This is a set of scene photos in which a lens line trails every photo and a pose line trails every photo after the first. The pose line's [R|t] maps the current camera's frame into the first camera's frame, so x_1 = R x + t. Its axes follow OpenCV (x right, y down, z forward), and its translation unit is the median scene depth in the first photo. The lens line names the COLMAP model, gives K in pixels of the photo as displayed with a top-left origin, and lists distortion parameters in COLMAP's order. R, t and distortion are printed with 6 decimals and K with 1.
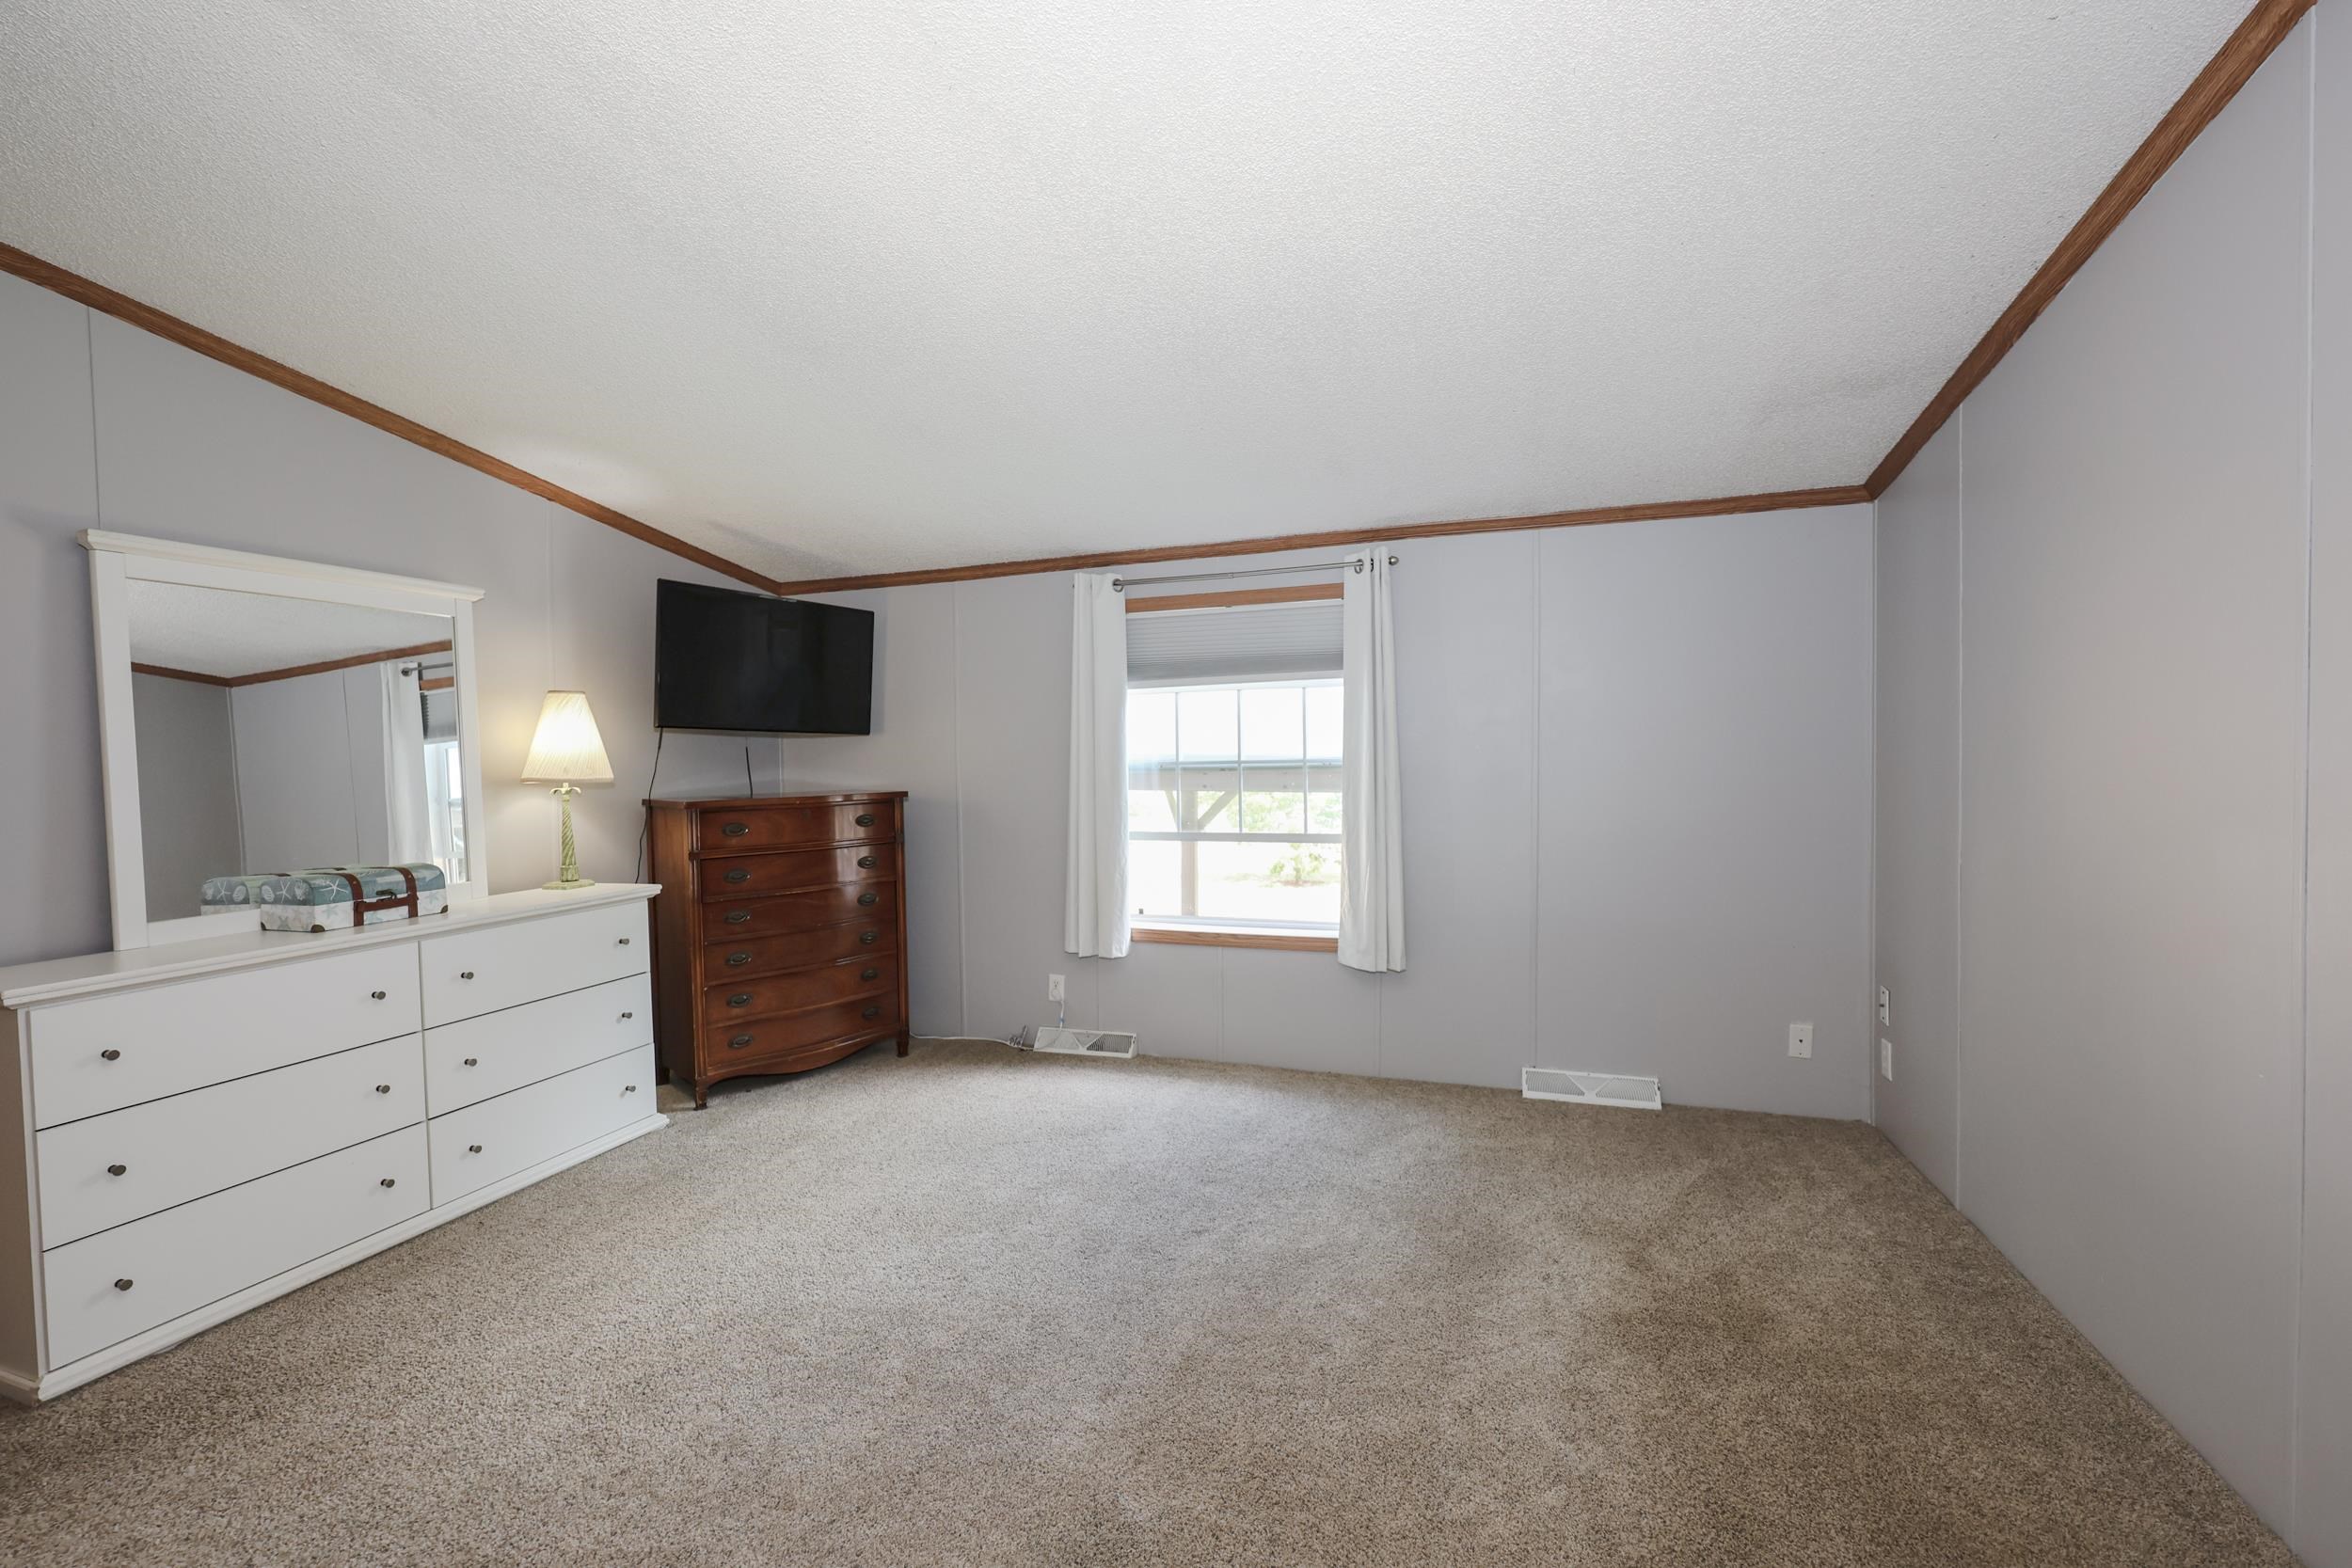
lens RADIAL K [[962.0, 0, 1177.8], [0, 962.0, 769.1], [0, 0, 1]] dist [0.003322, 0.001684]
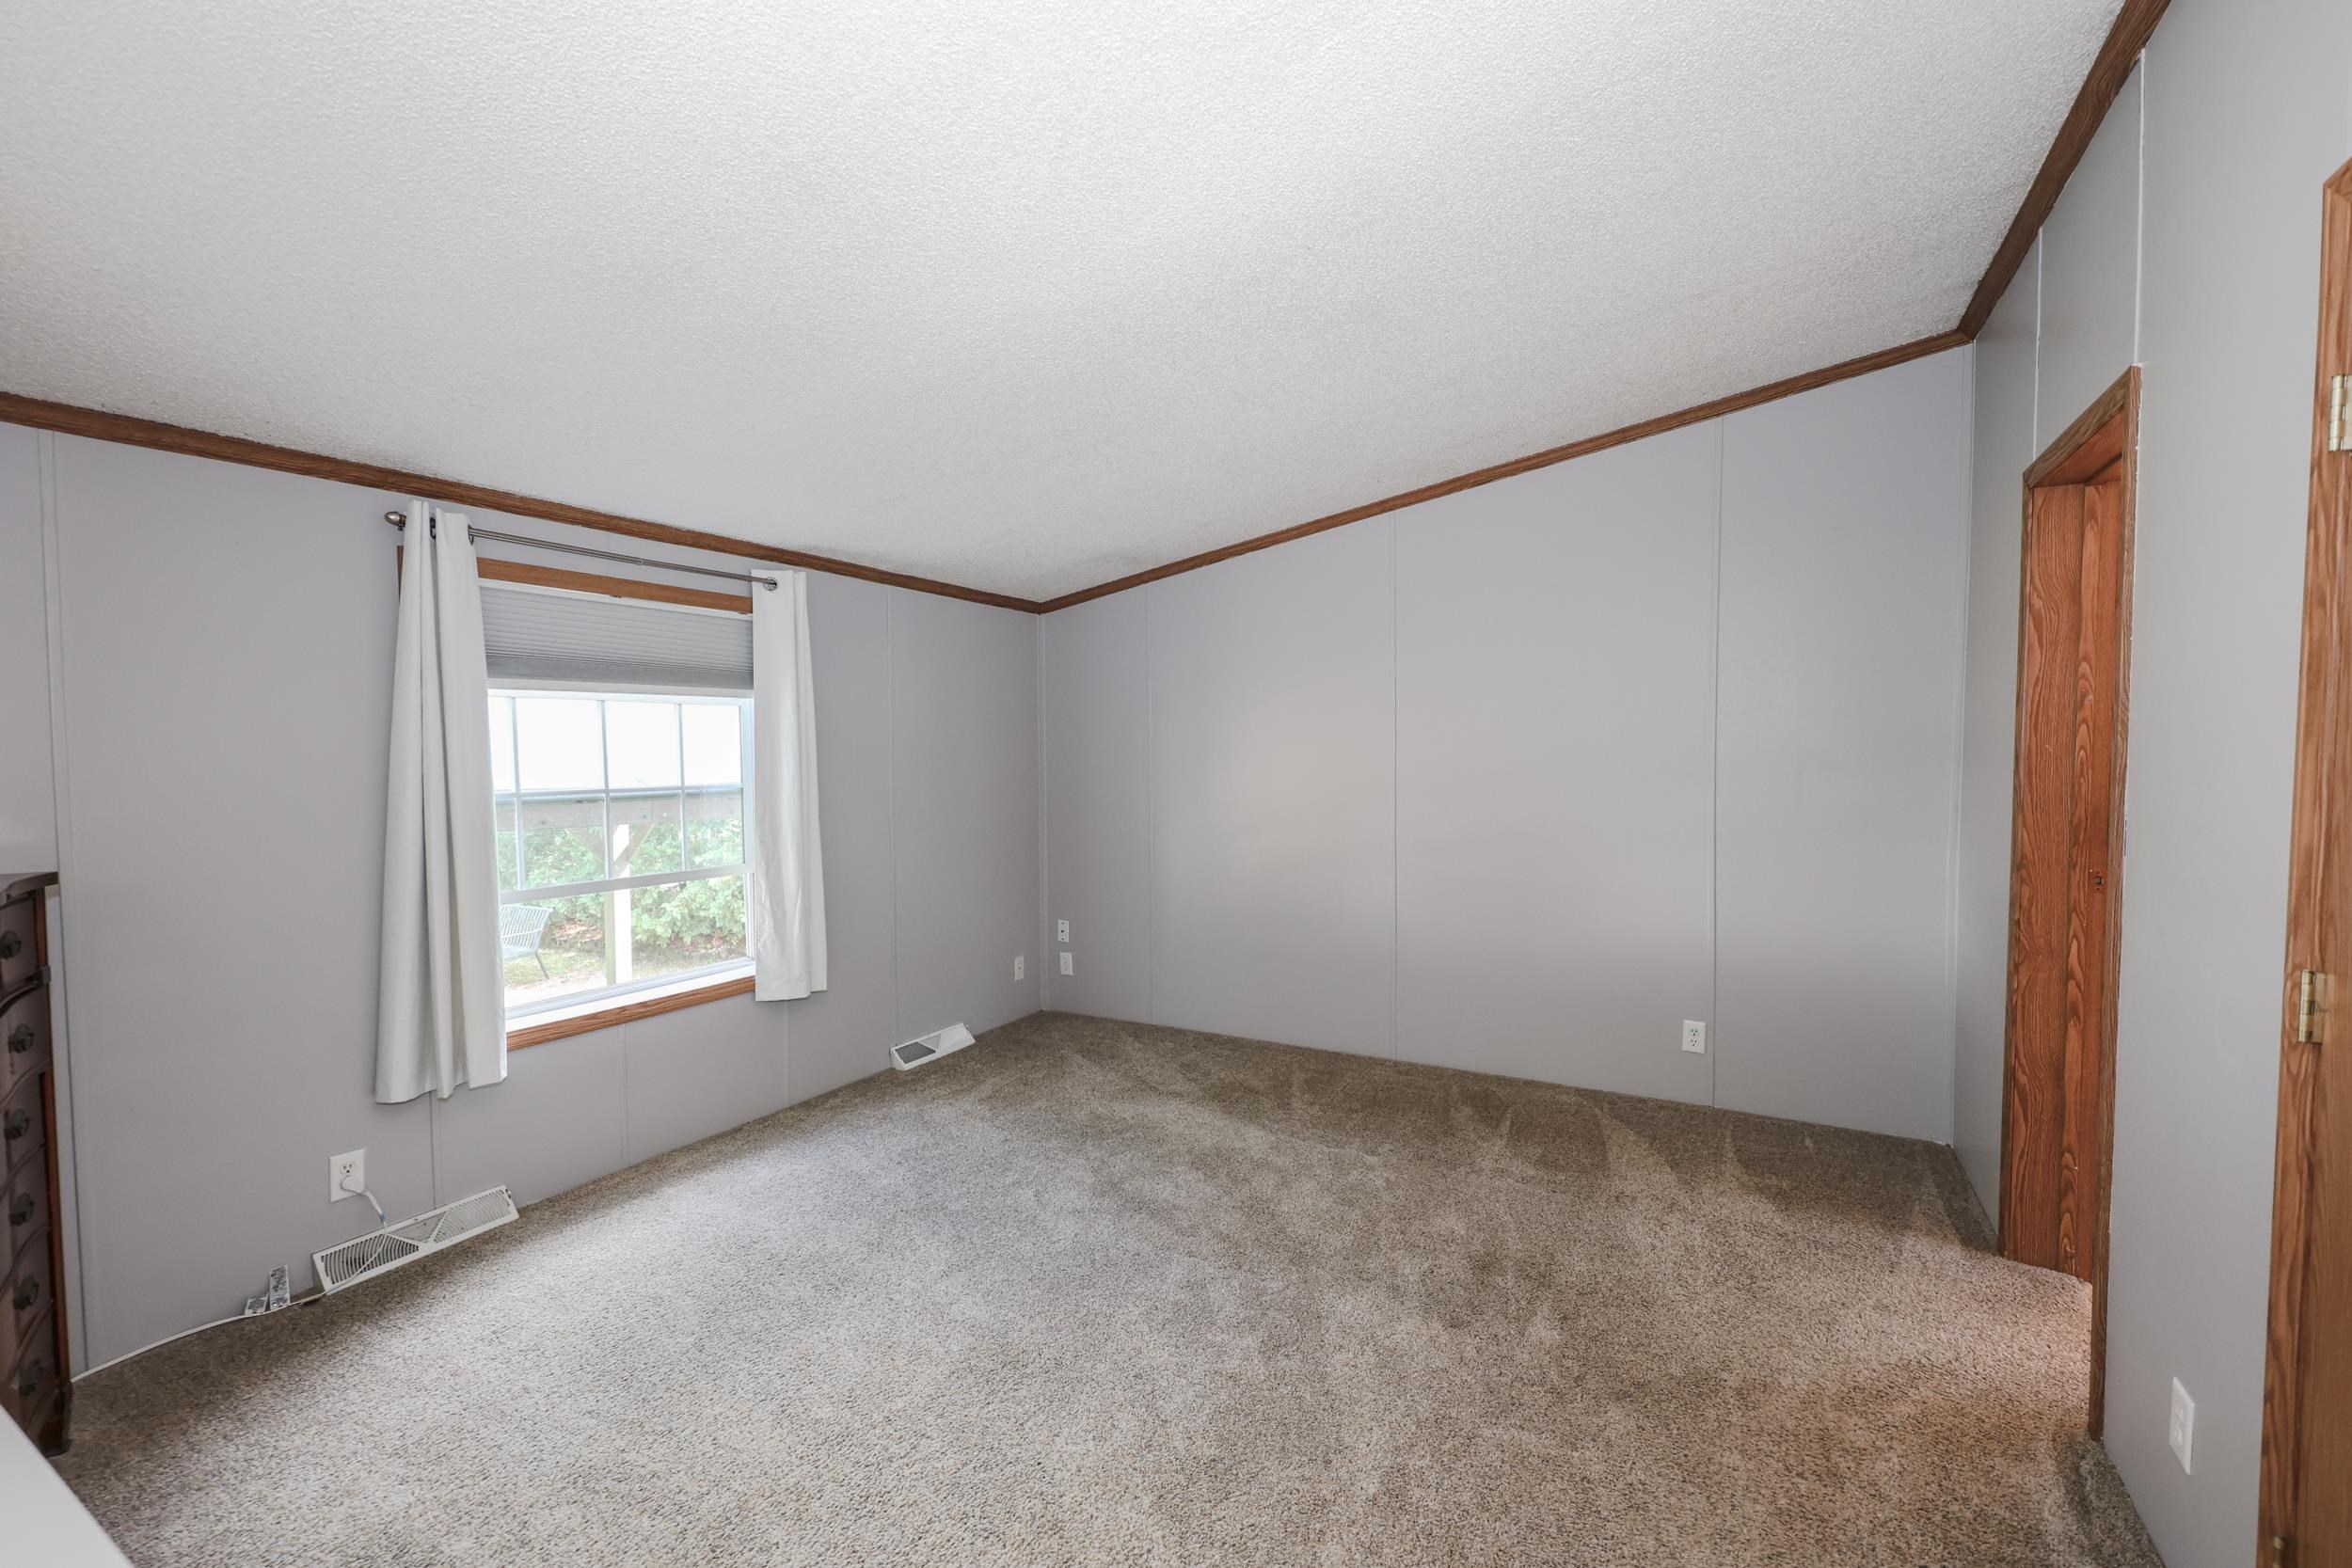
lens RADIAL K [[962.0, 0, 1161.2], [0, 962.0, 782.5], [0, 0, 1]] dist [0.003322, 0.001684]
pose [[0.216407, -0.014973, 0.976188, -0.659947], [0.022363, 0.999696, 0.010376, -0.013501], [-0.976047, 0.019585, 0.216676, 0.405565]]
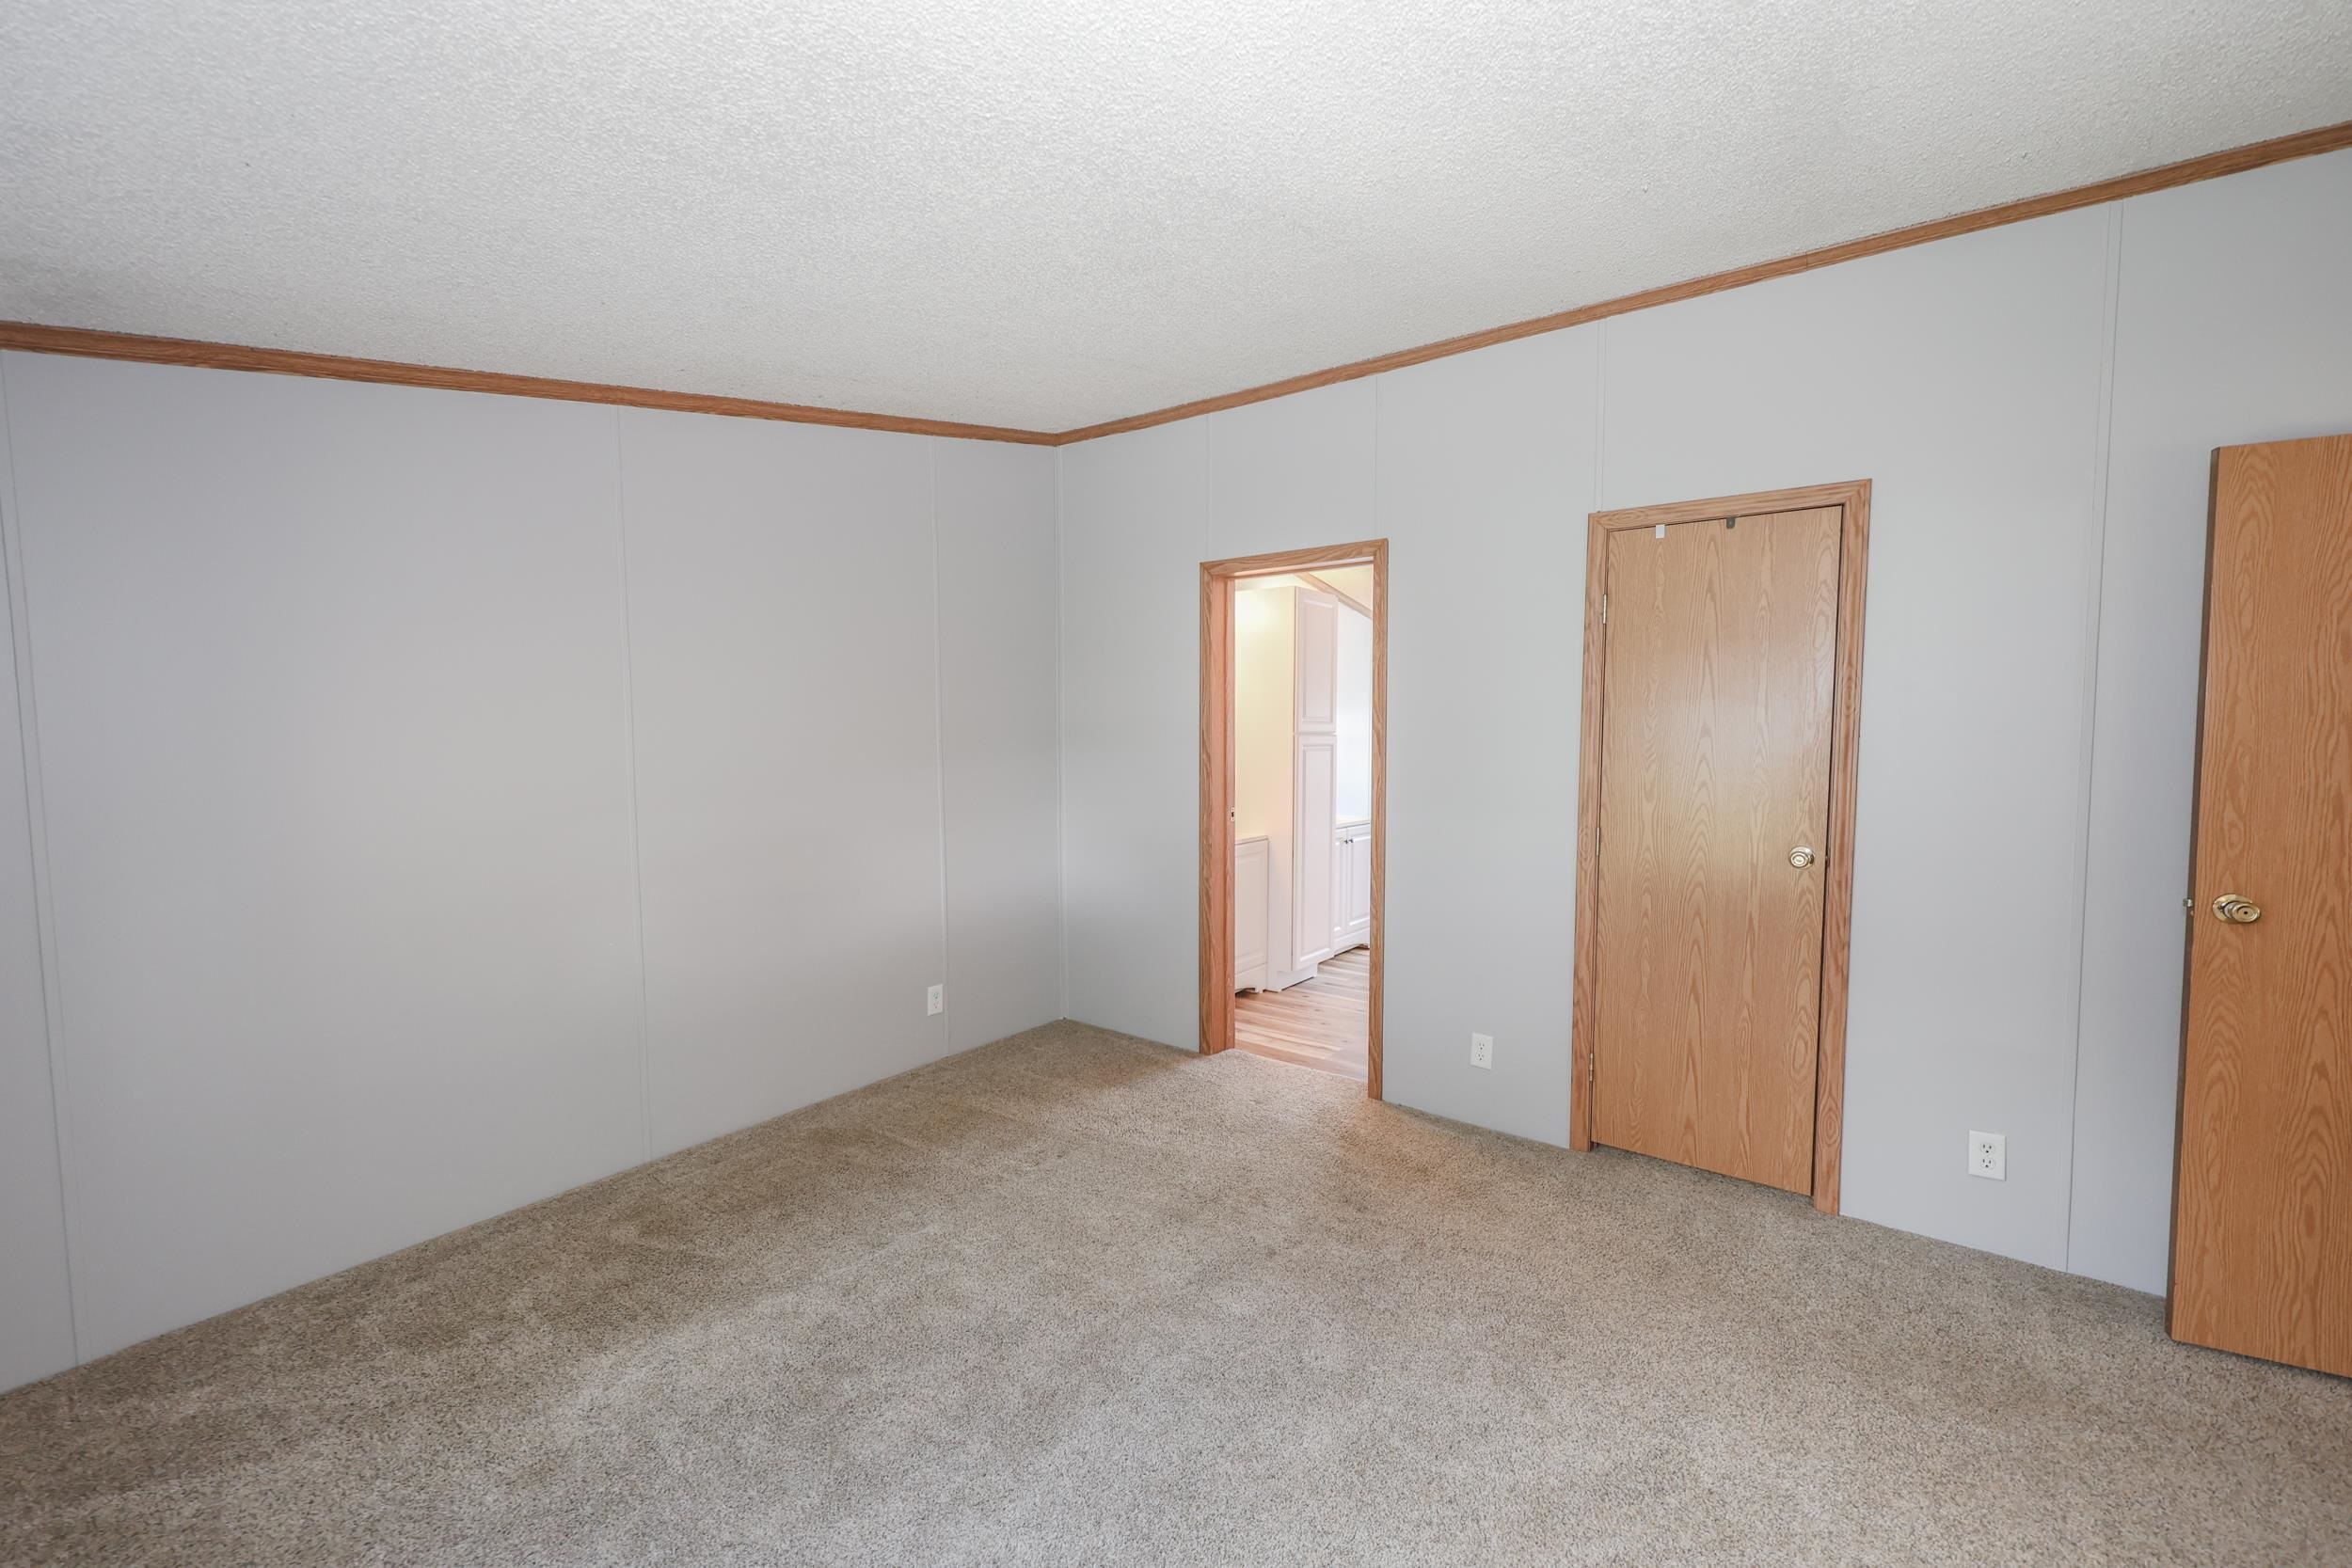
lens RADIAL K [[962.0, 0, 1185.0], [0, 962.0, 786.4], [0, 0, 1]] dist [0.003322, 0.001684]
pose [[-0.938836, -0.004191, 0.344339, -0.230963], [0.023332, 0.996854, 0.075747, -0.045444], [-0.343573, 0.079148, -0.935785, 0.975915]]
